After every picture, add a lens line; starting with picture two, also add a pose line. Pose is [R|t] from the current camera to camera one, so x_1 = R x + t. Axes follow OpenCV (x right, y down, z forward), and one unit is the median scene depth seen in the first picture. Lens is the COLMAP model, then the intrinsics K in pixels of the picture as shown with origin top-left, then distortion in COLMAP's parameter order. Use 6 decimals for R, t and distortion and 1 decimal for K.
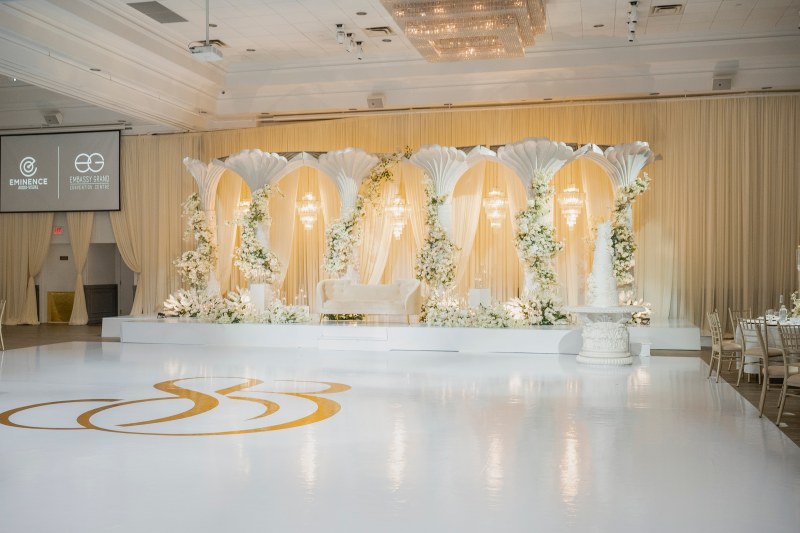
lens RADIAL K [[778.7, 0, 400.0], [0, 778.7, 266.5], [0, 0, 1]] dist [-0.001624, -0.011190]
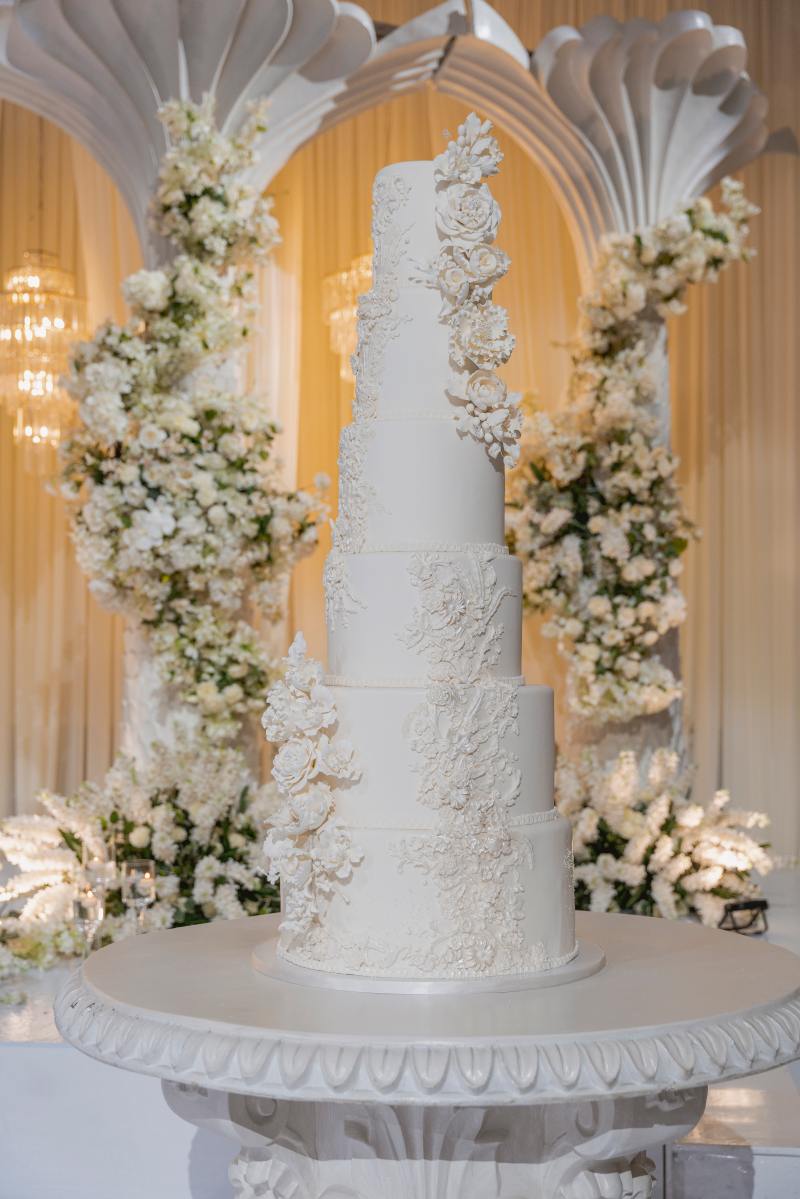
lens RADIAL K [[1167.1, 0, 400.0], [0, 1167.1, 599.5], [0, 0, 1]] dist [-0.001624, -0.011190]
pose [[0.996451, 0.007704, 0.083816, 0.202458], [-0.003656, 0.998824, -0.048343, 0.007469], [-0.084090, 0.047865, 0.995308, 0.704701]]
